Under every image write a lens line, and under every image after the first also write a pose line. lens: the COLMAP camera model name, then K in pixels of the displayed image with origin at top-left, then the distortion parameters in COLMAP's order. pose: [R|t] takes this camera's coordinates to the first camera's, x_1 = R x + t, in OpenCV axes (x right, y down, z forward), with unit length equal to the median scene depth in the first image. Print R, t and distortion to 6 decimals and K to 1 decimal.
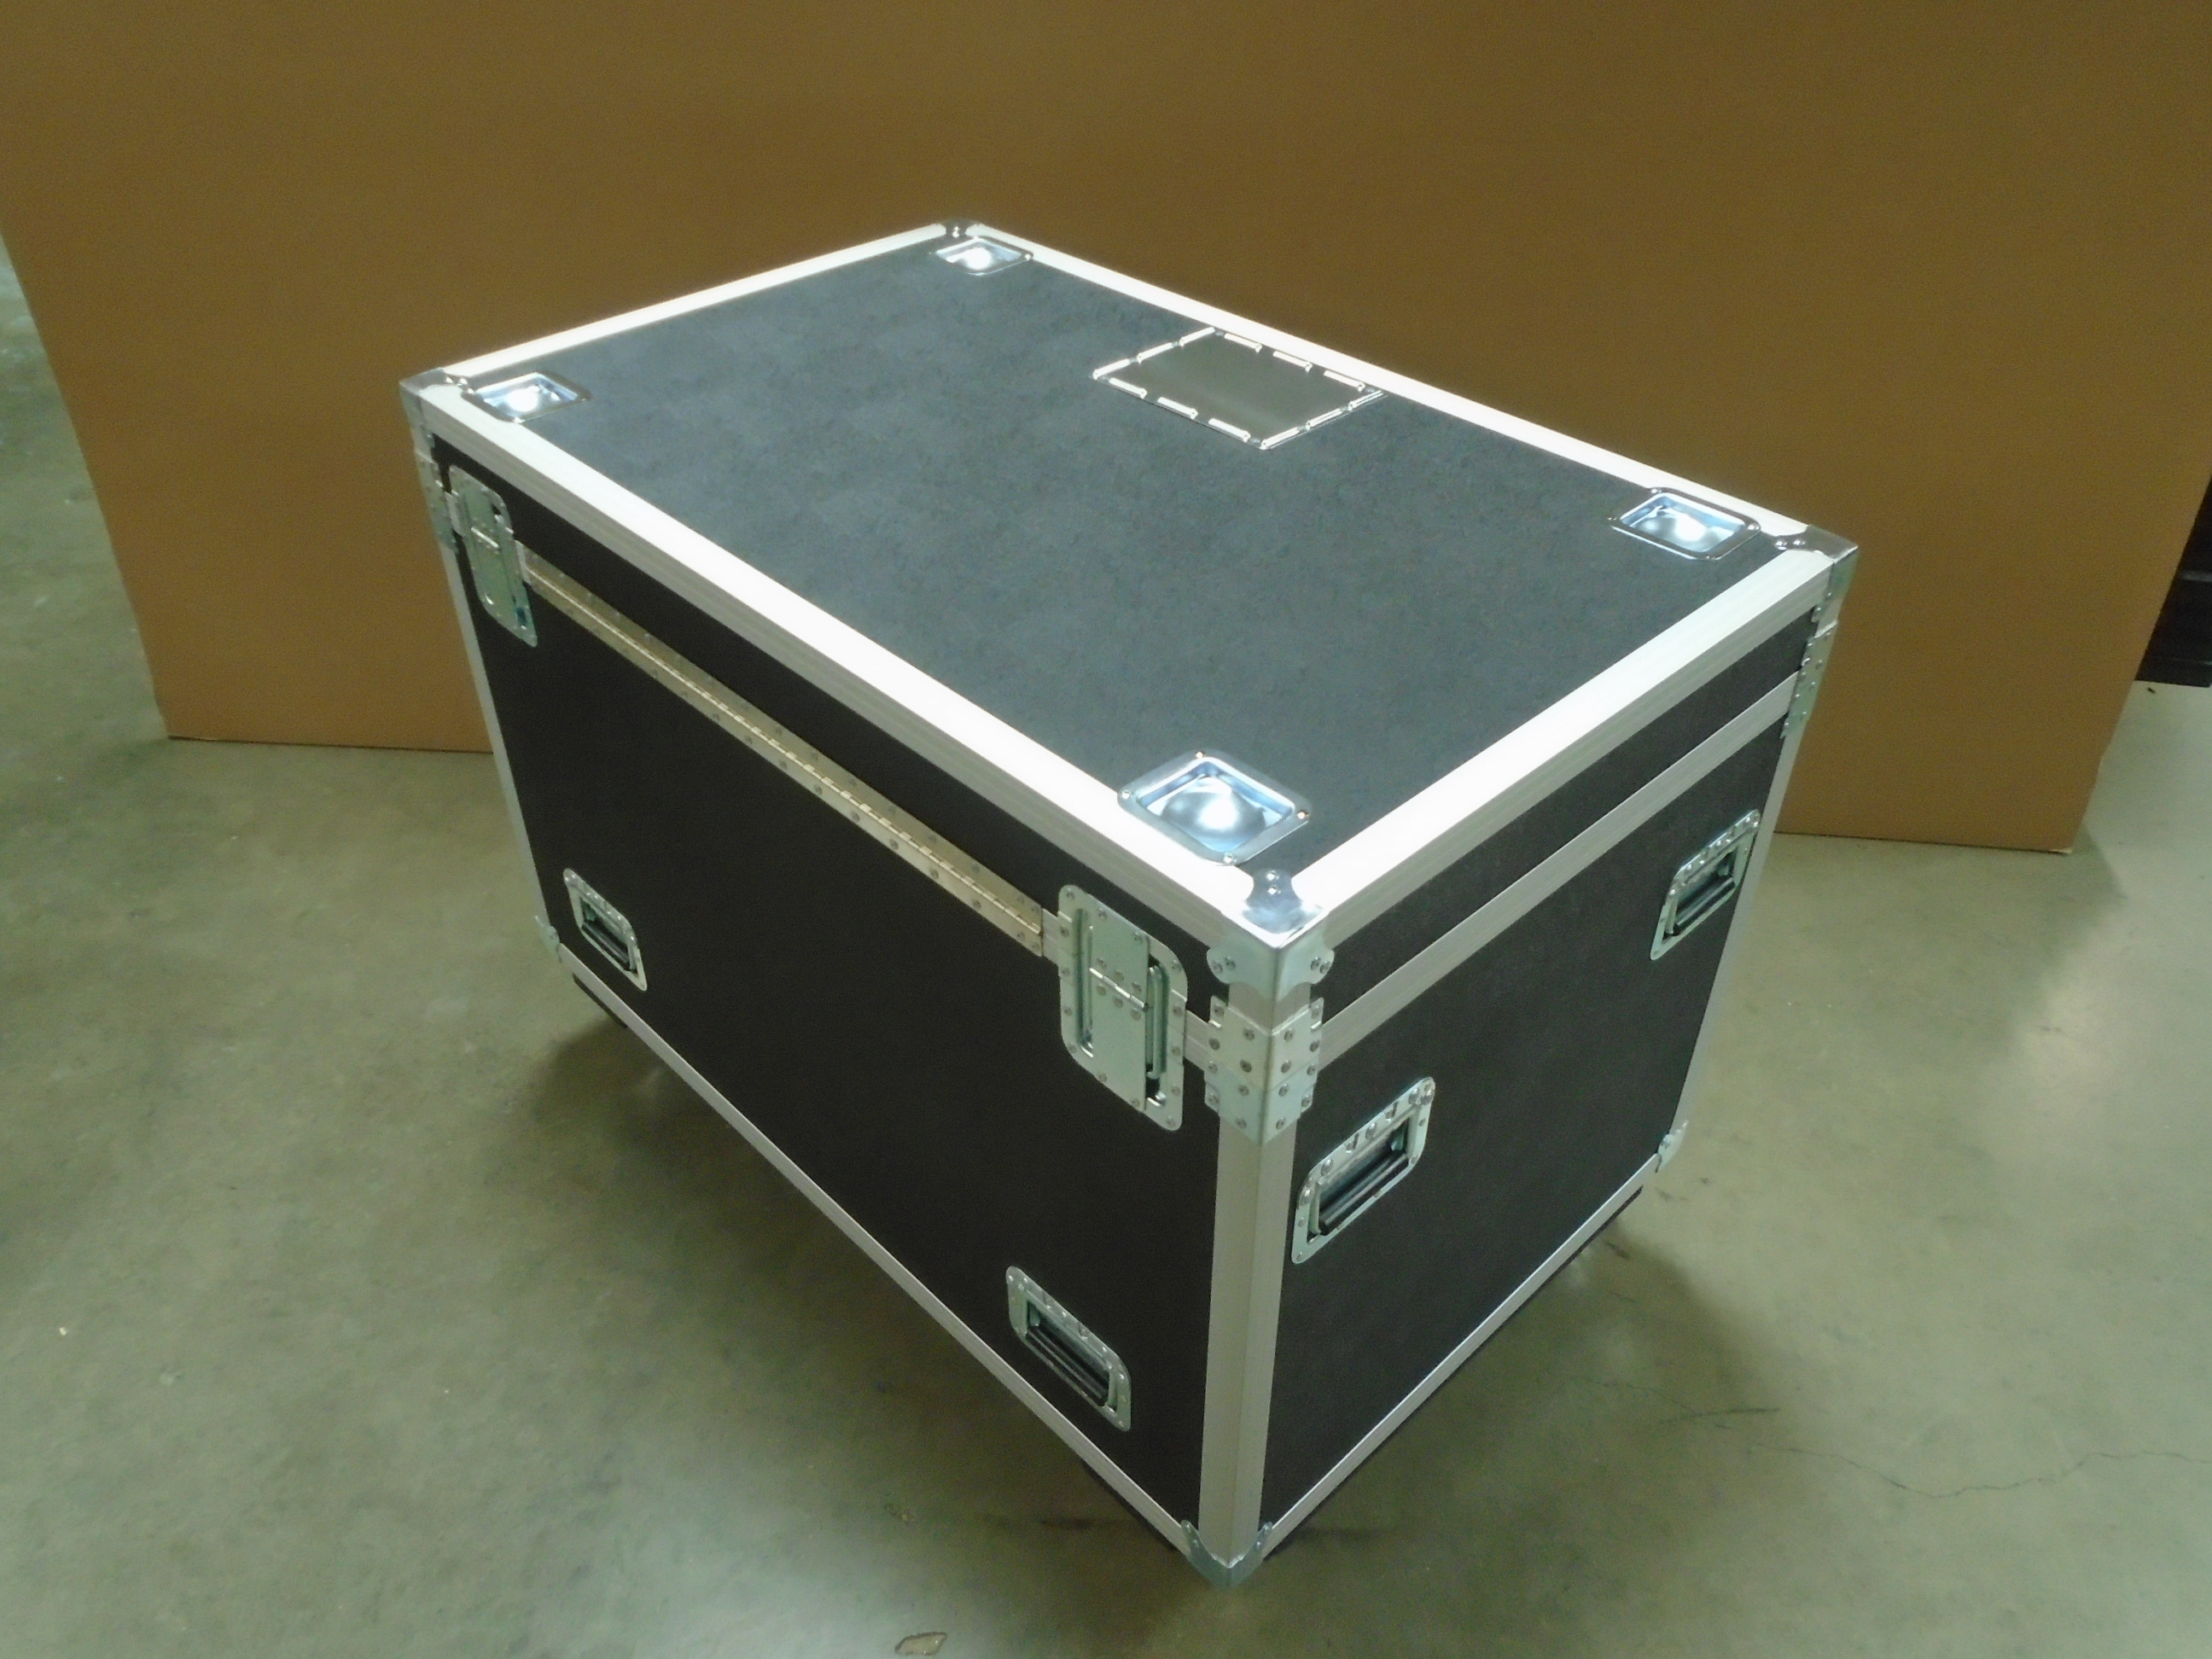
lens RADIAL K [[1701.3, 0, 1106.0], [0, 1701.3, 829.5], [0, 0, 1]] dist [-0.010512, -0.000170]
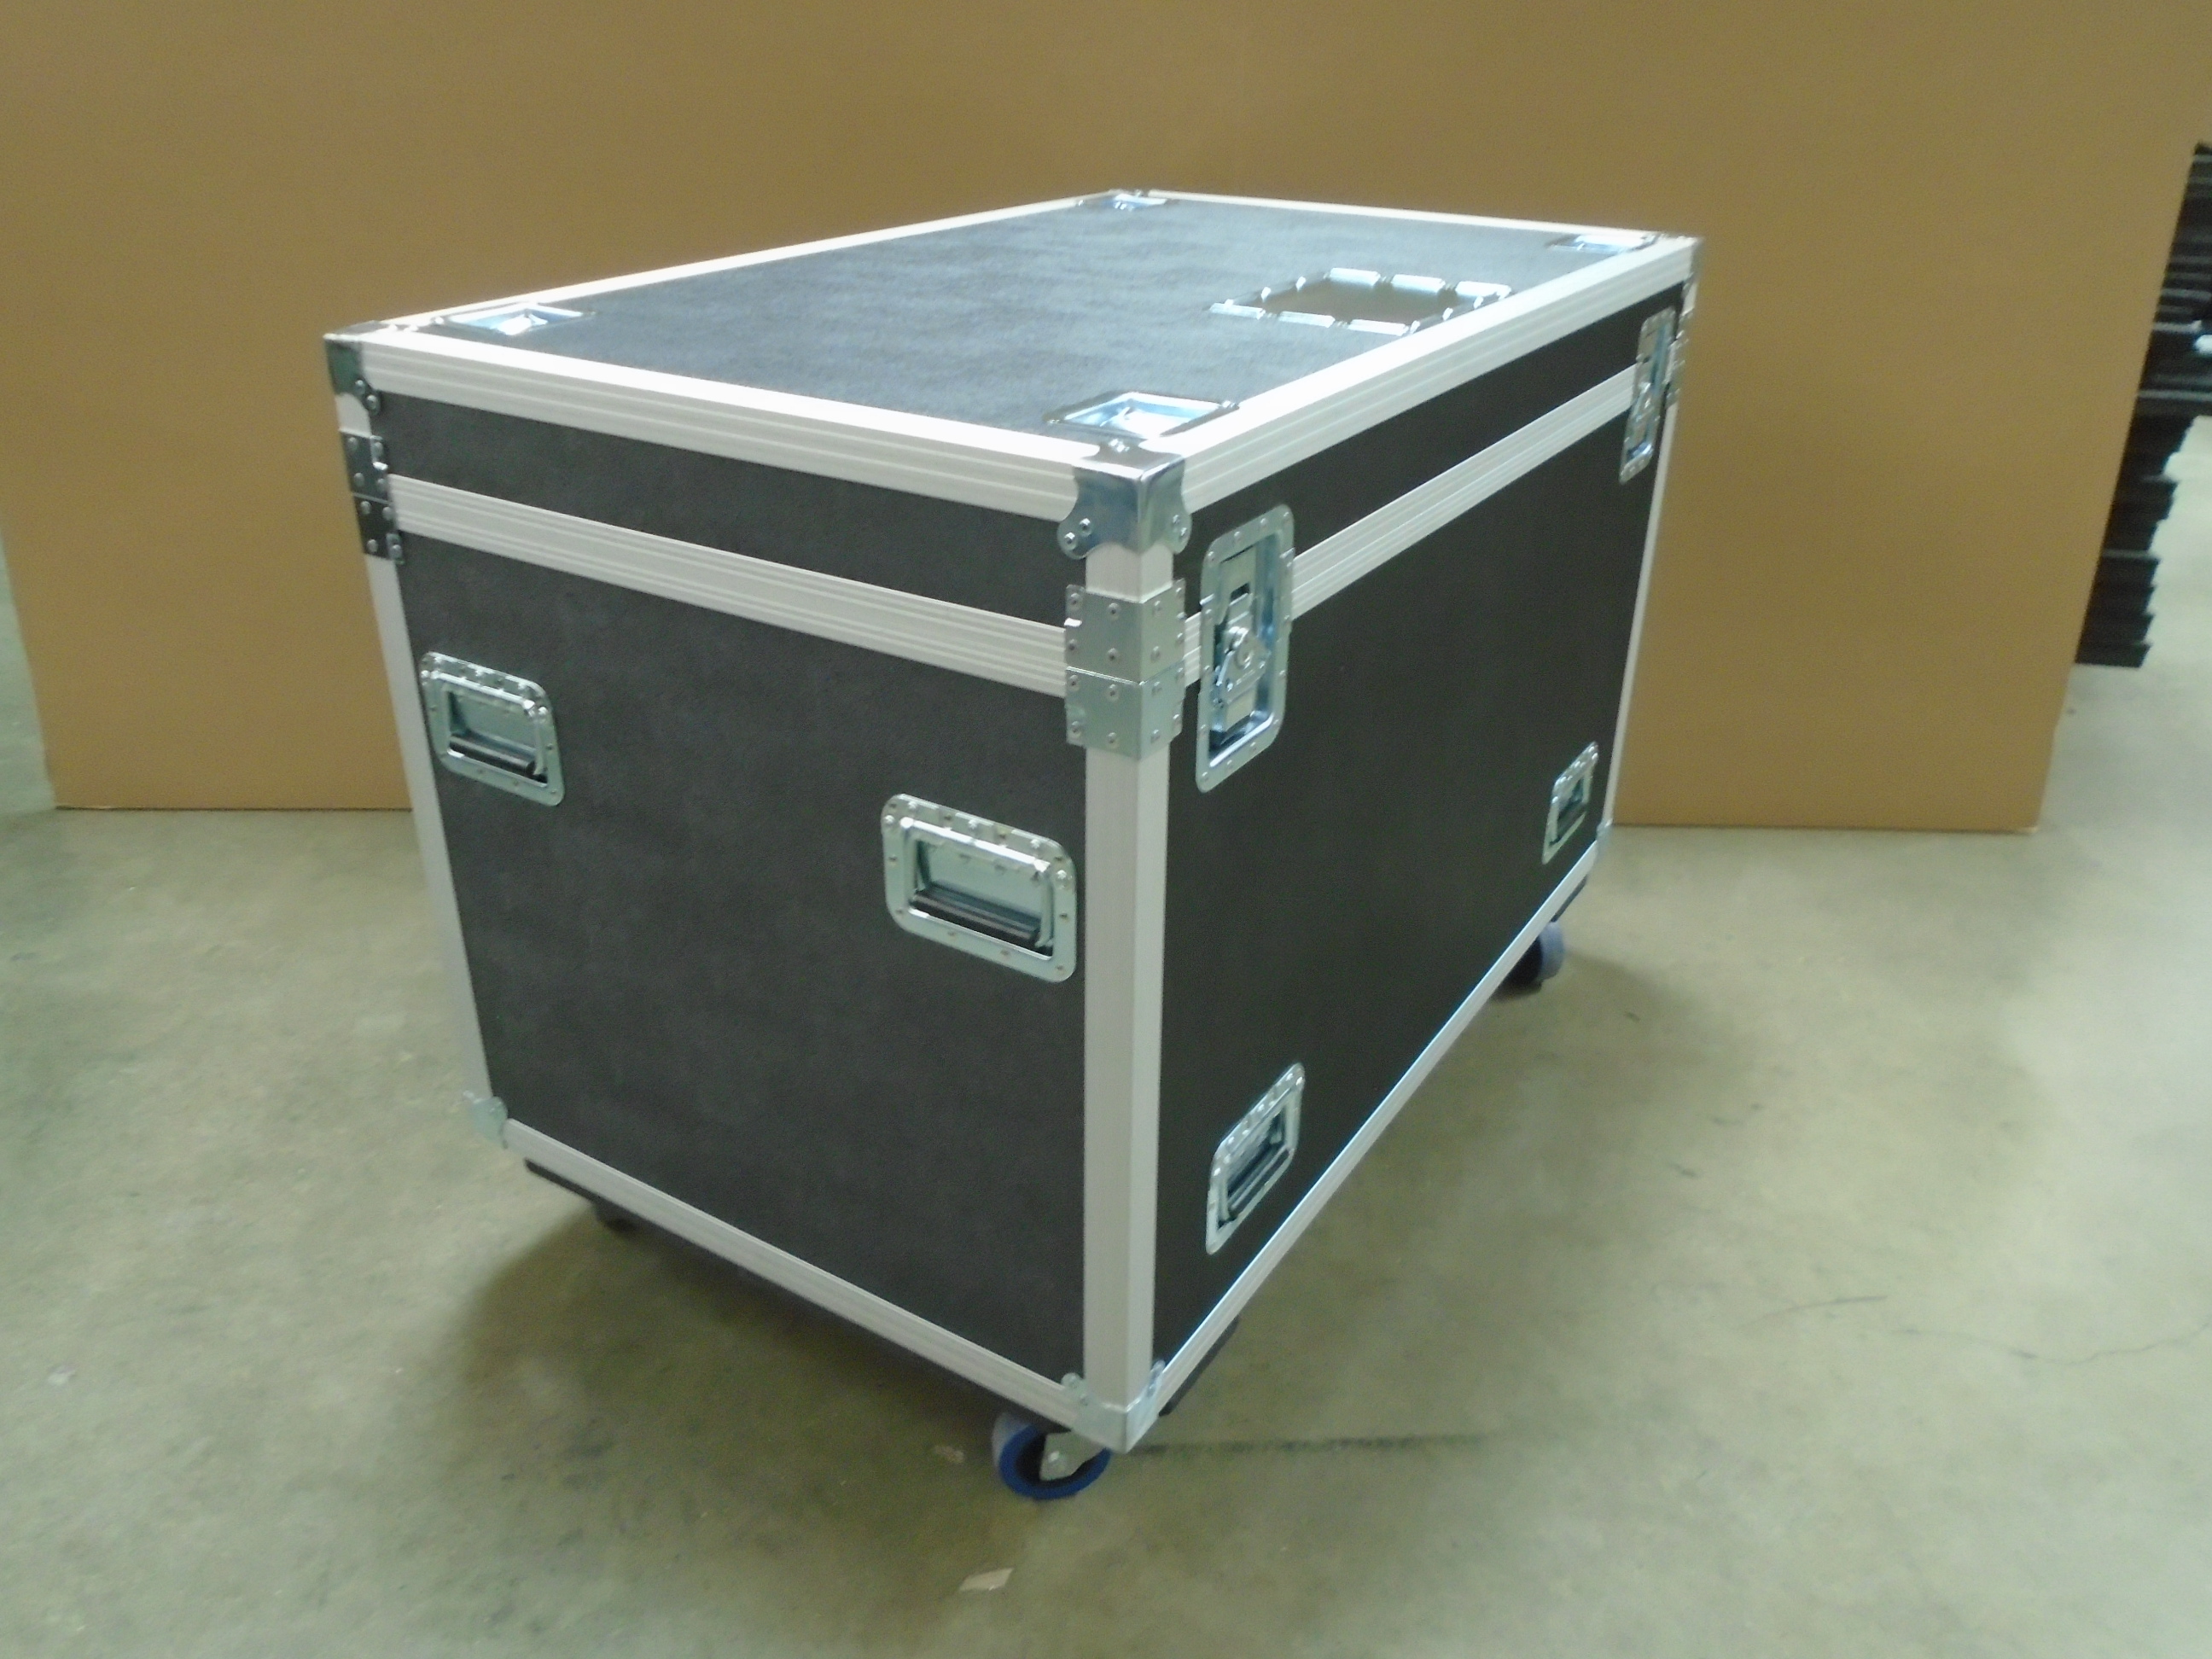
lens RADIAL K [[1701.3, 0, 1106.0], [0, 1701.3, 829.5], [0, 0, 1]] dist [-0.010512, -0.000170]
pose [[0.995669, -0.034430, 0.086355, -0.095864], [0.049722, 0.982092, -0.181721, 0.234285], [-0.078552, 0.185228, 0.979551, 0.078684]]
